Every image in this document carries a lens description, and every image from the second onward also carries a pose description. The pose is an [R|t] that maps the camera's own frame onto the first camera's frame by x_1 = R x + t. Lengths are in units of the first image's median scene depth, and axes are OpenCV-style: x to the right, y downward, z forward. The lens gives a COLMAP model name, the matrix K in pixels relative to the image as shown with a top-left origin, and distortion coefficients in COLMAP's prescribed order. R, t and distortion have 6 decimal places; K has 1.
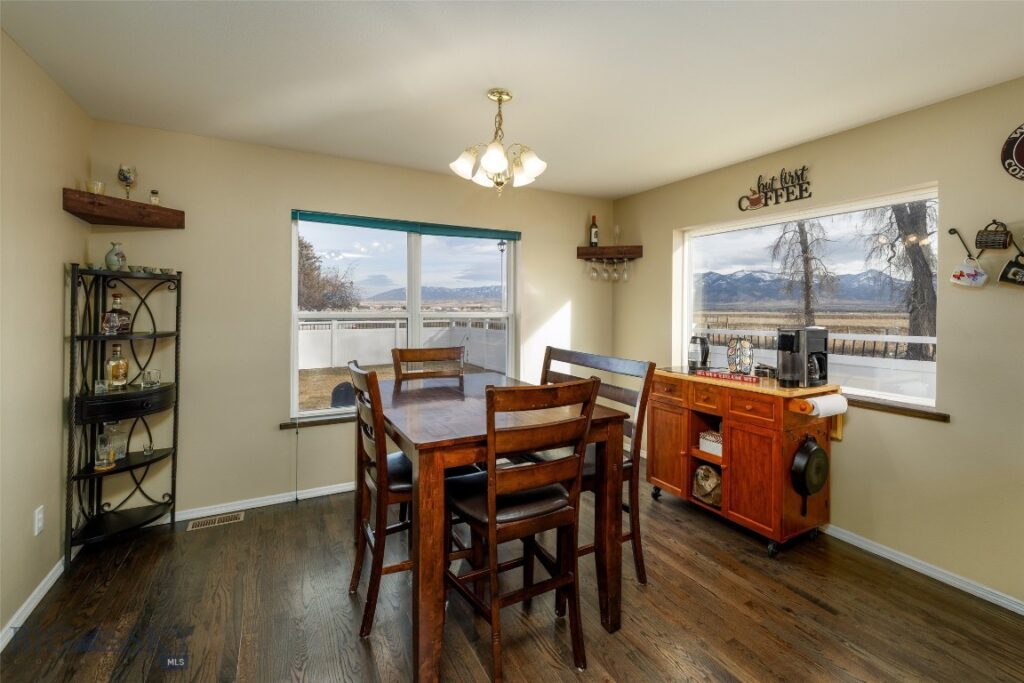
lens RADIAL K [[460.1, 0, 540.1], [0, 460.1, 308.8], [0, 0, 1]] dist [-0.000711, 0.000087]
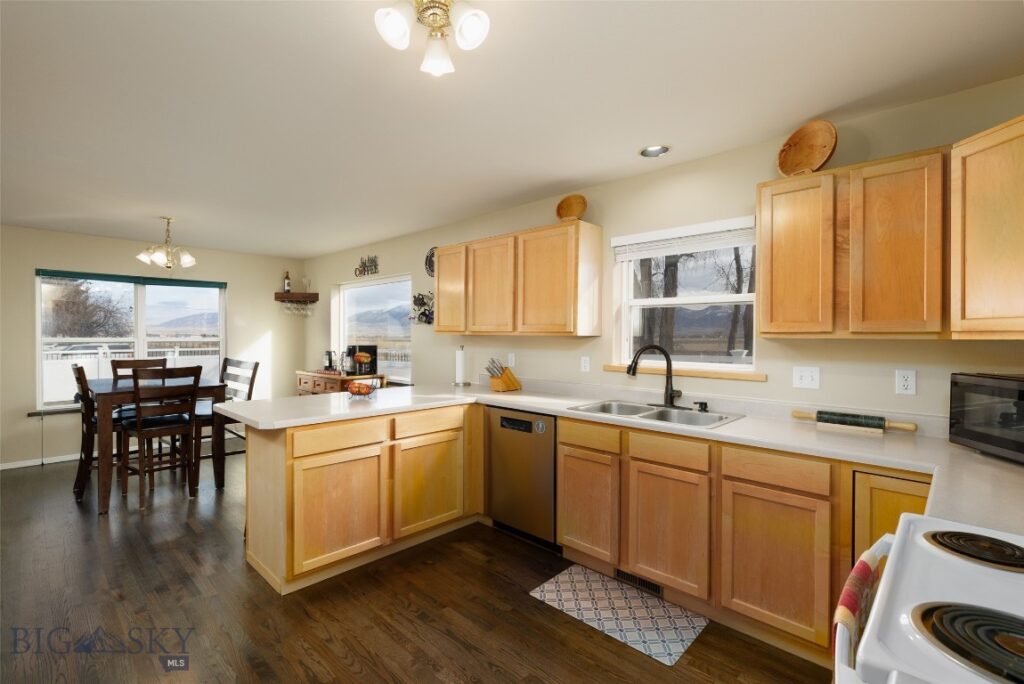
lens RADIAL K [[465.6, 0, 480.2], [0, 465.6, 340.6], [0, 0, 1]] dist [0.001262, 0.001568]
pose [[0.970272, -0.007749, 0.241892, 0.486213], [0.005199, 0.999924, 0.011177, 0.005487], [-0.241961, -0.009587, 0.970239, -0.809367]]
